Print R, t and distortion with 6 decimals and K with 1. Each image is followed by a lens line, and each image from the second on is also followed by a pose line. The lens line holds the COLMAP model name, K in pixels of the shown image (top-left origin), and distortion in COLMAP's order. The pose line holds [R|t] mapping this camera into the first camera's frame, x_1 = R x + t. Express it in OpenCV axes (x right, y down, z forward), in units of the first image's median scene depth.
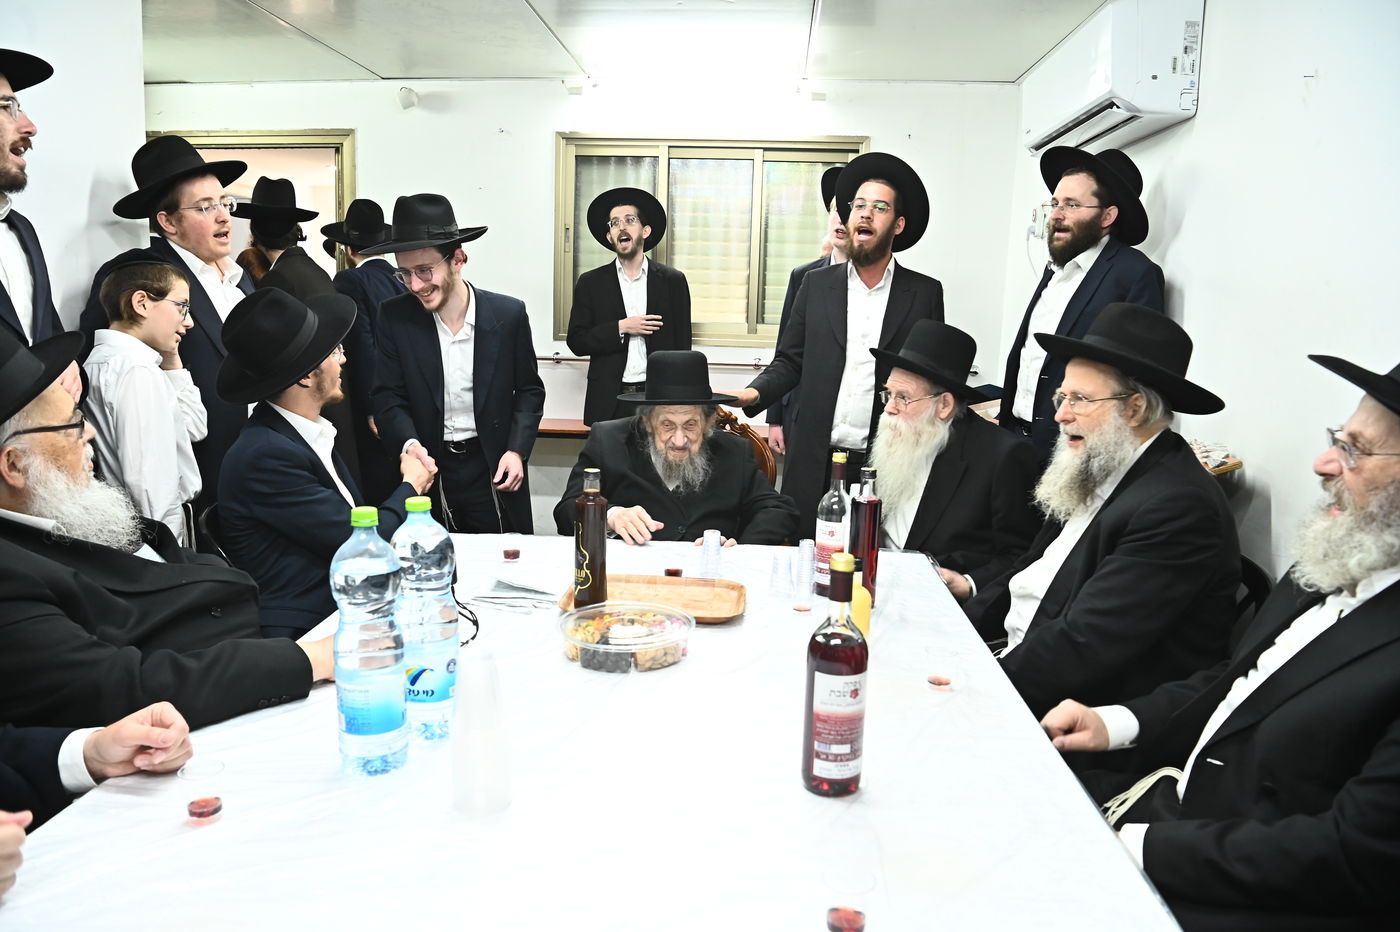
lens RADIAL K [[970.1, 0, 701.7], [0, 970.1, 451.5], [0, 0, 1]] dist [-0.076174, 0.014914]
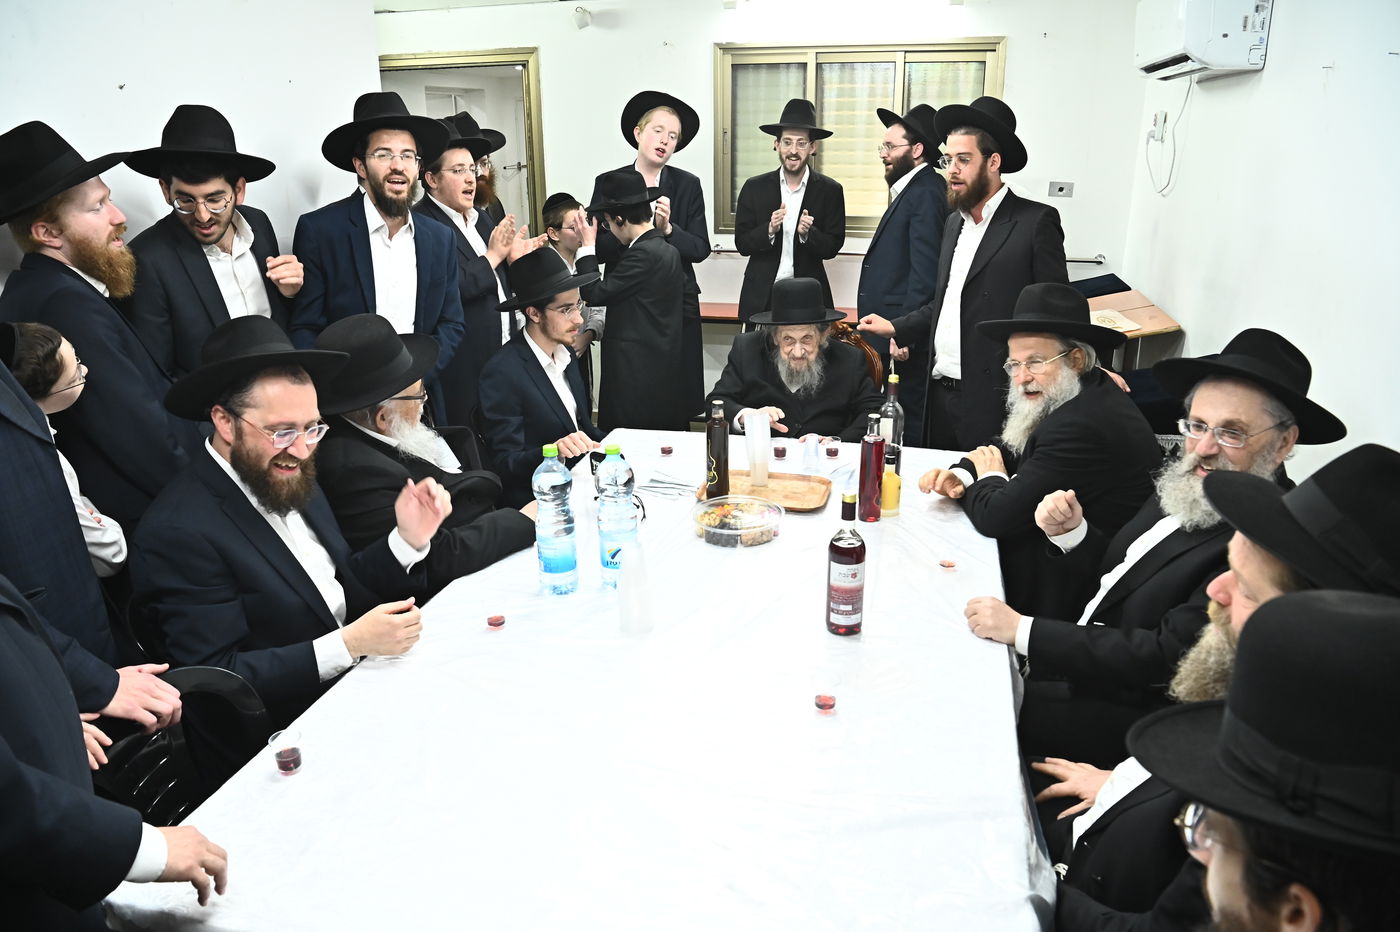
lens RADIAL K [[970.1, 0, 701.1], [0, 970.1, 455.1], [0, 0, 1]] dist [-0.076174, 0.014914]
pose [[0.982409, 0.024514, -0.185126, 0.114130], [0.008272, 0.984661, 0.174282, -0.136628], [0.186559, -0.172747, 0.967137, -0.345273]]
